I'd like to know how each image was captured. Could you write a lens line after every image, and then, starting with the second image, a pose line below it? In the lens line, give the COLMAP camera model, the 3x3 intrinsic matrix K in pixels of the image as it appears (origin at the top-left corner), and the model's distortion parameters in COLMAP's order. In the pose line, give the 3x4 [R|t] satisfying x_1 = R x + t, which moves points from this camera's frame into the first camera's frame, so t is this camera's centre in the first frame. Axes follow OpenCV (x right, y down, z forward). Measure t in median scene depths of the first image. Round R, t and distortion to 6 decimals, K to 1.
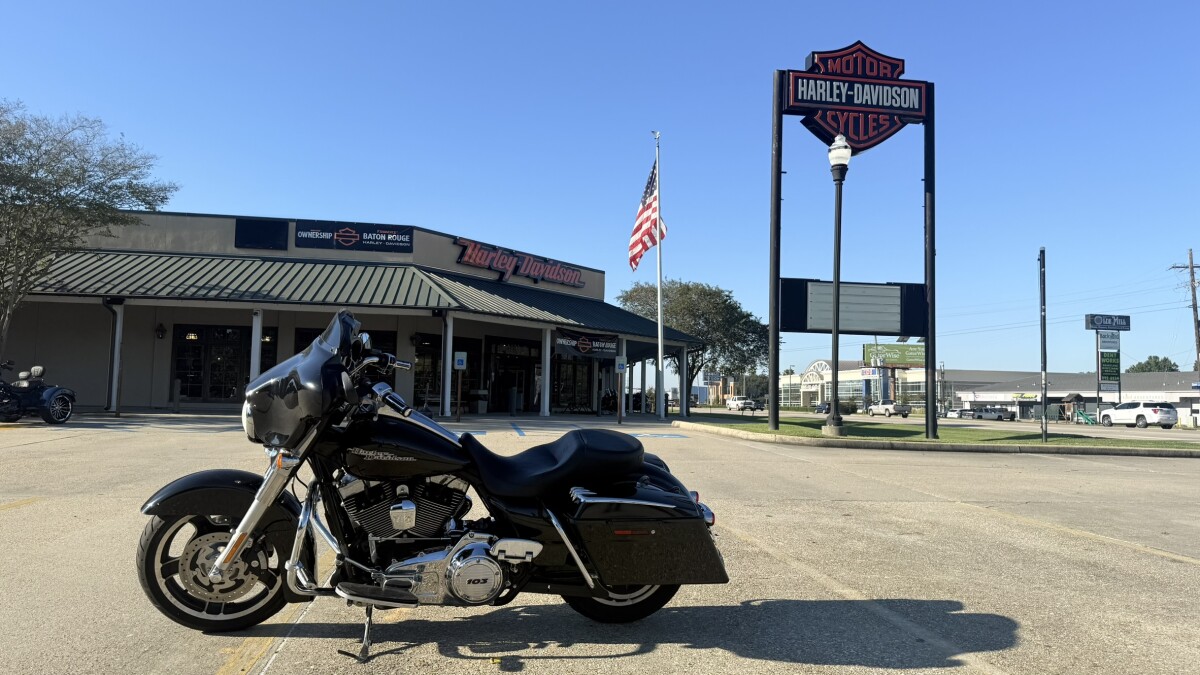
lens RADIAL K [[859.0, 0, 601.9], [0, 859.0, 343.1], [0, 0, 1]] dist [0.039469, -0.056085]
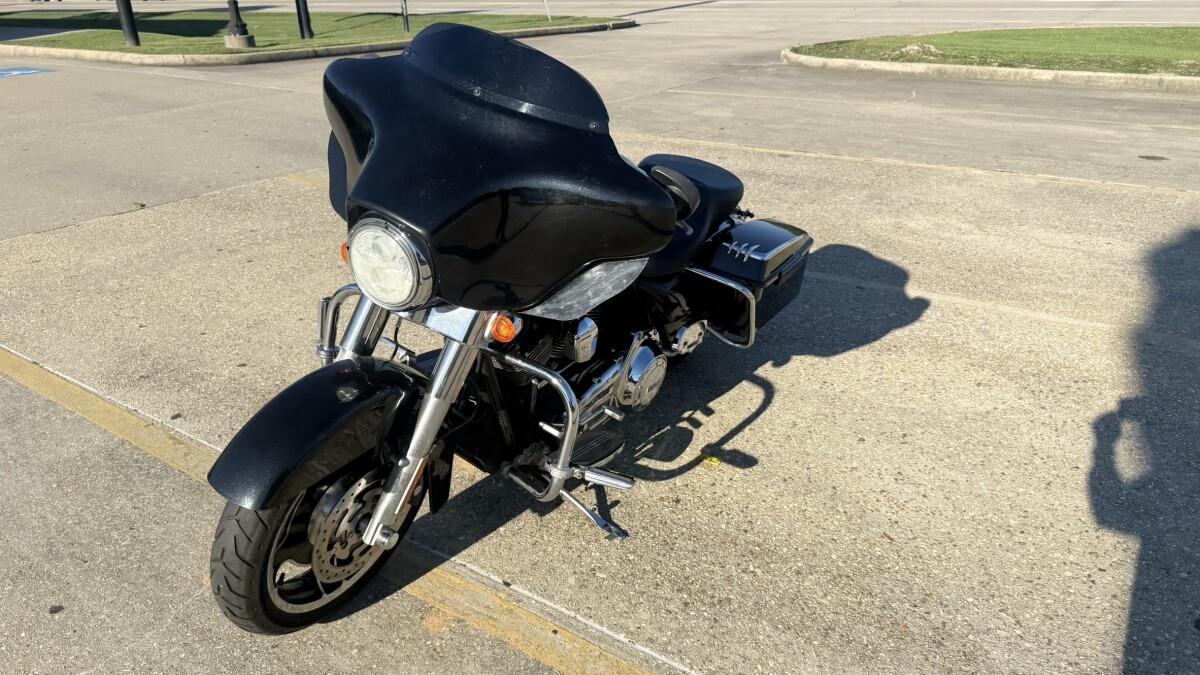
lens RADIAL K [[859.0, 0, 601.9], [0, 859.0, 343.1], [0, 0, 1]] dist [0.039469, -0.056085]
pose [[0.680575, -0.328680, 0.654819, -0.669109], [-0.007245, 0.890670, 0.454593, -0.113162], [-0.732643, -0.314129, 0.603786, 0.557322]]
